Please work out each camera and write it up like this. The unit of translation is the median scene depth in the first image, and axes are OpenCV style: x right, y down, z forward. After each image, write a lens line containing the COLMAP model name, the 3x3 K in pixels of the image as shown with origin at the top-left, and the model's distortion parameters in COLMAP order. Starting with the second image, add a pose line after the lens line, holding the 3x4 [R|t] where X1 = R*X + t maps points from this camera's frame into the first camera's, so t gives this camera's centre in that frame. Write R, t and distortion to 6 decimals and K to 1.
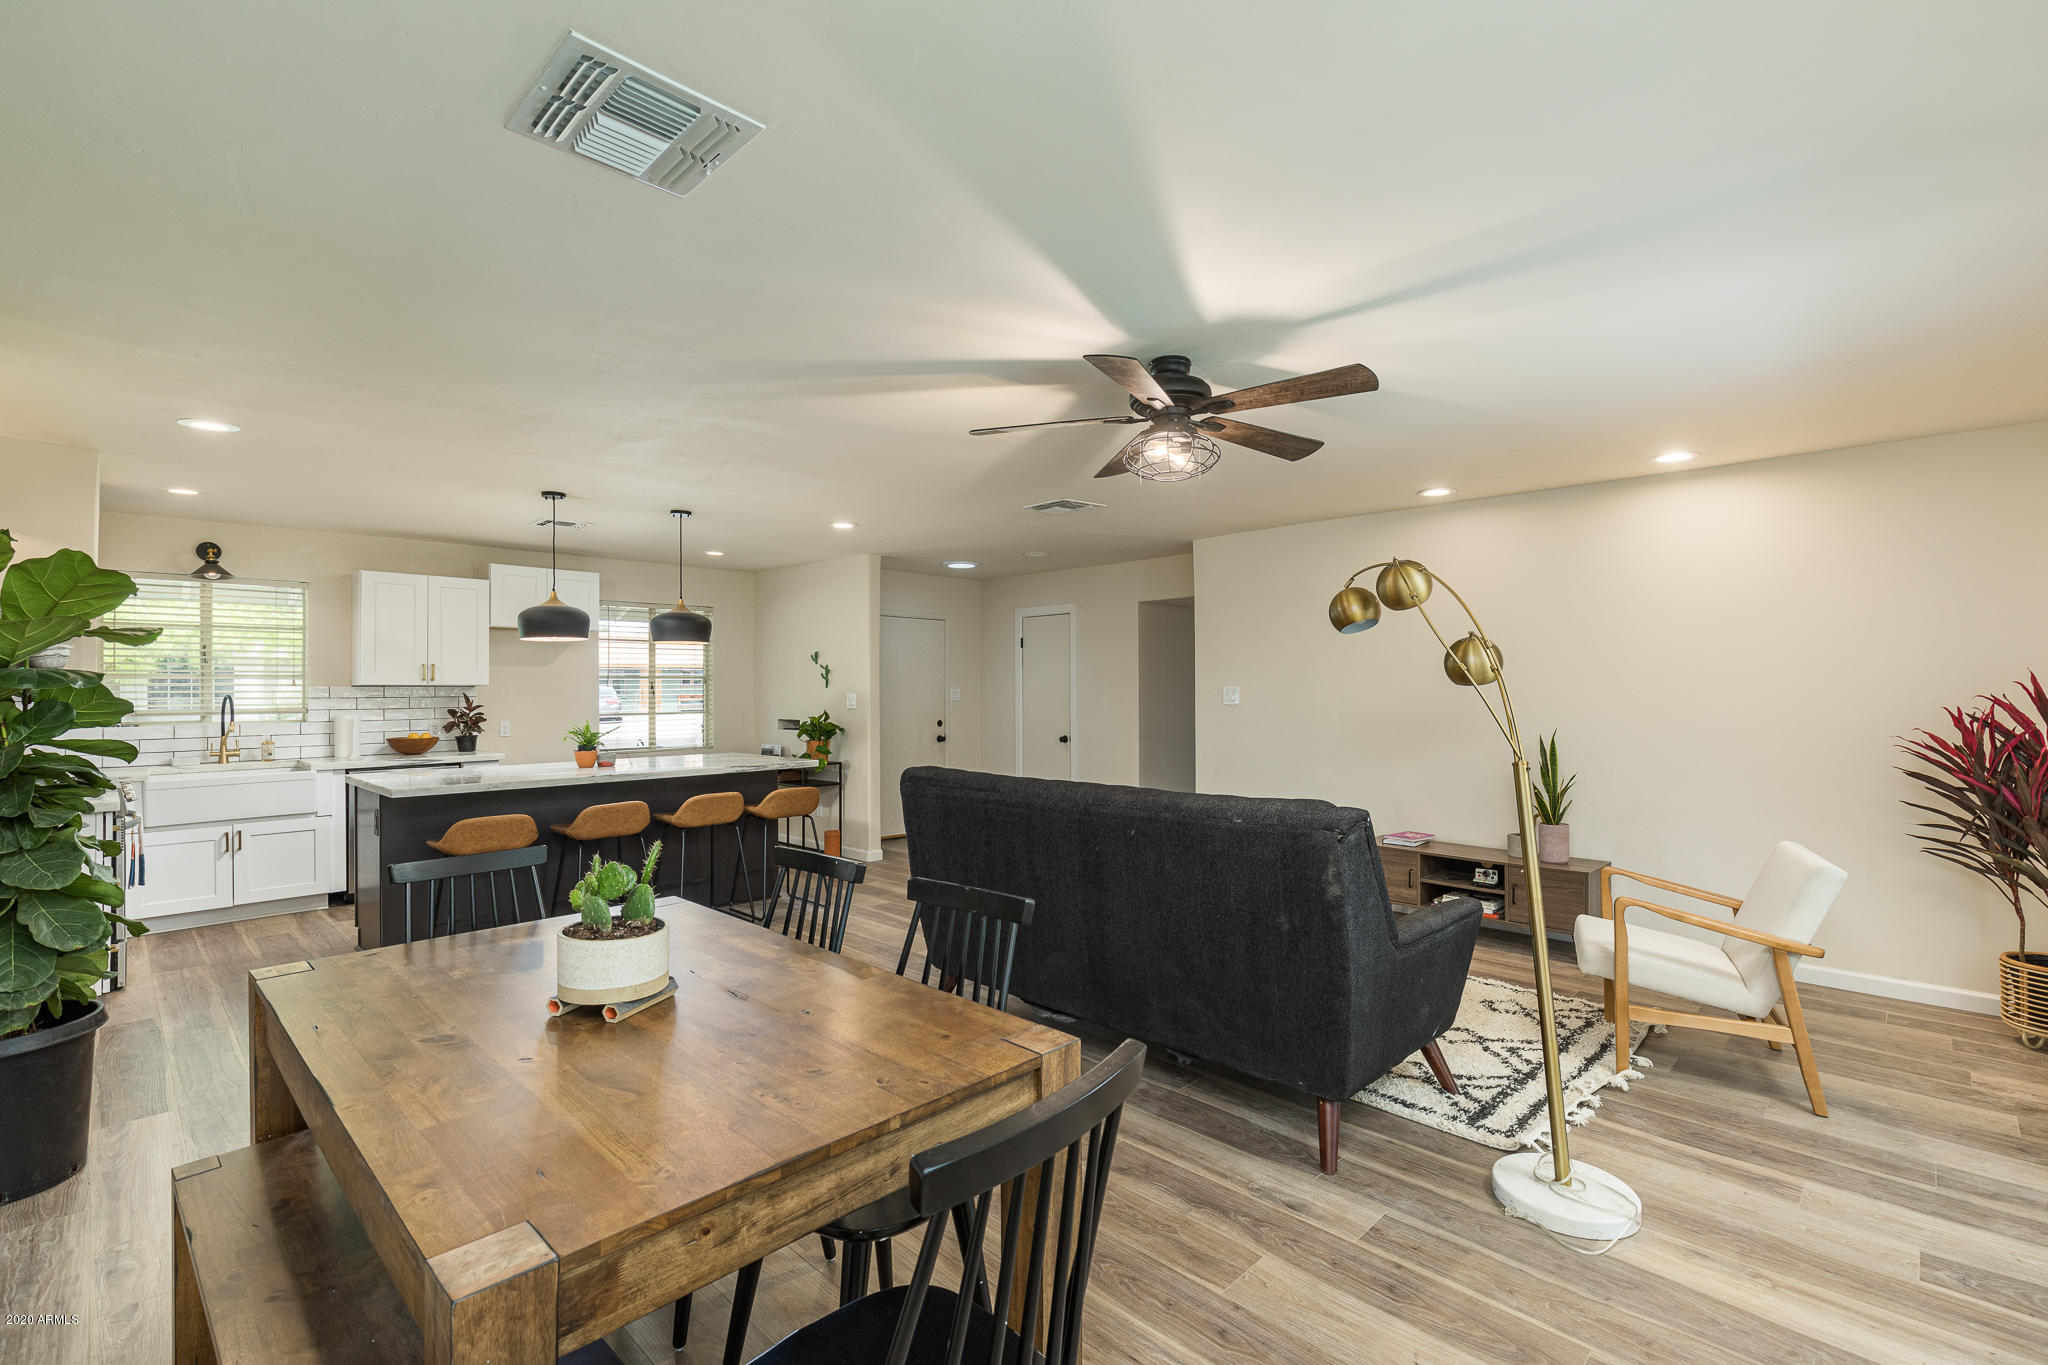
lens RADIAL K [[910.3, 0, 1031.4], [0, 910.3, 685.0], [0, 0, 1]] dist [-0.000981, -0.000527]
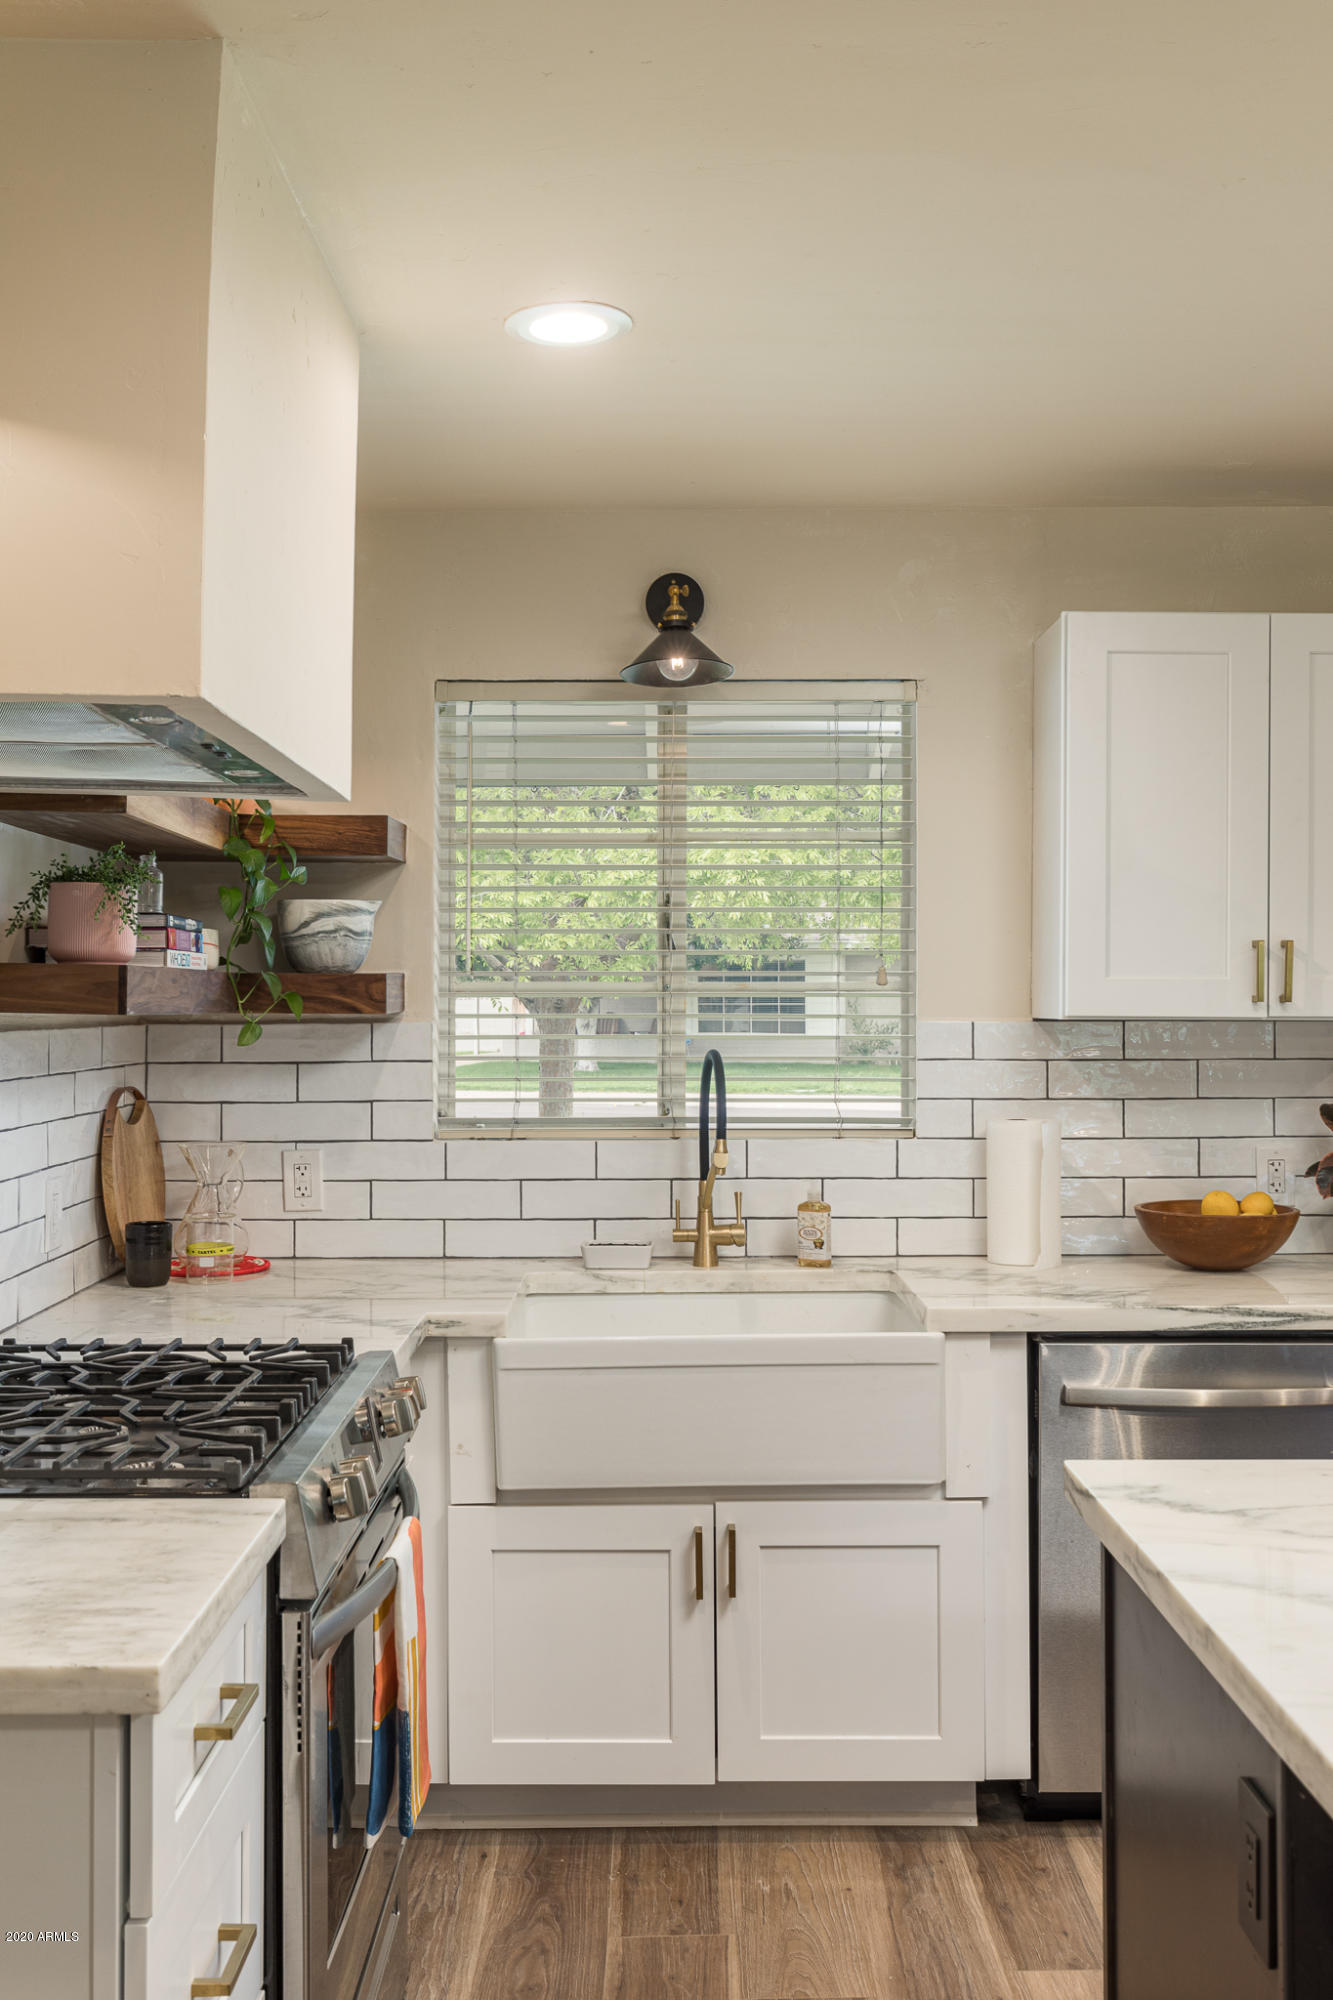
lens RADIAL K [[1924.4, 0, 667.3], [0, 1924.4, 1000.4], [0, 0, 1]] dist [0.019835, 0.000000]
pose [[0.700187, 0.009312, -0.713899, -0.418506], [0.001171, 0.999899, 0.014191, -0.015165], [0.713959, -0.010773, 0.700105, 0.519813]]
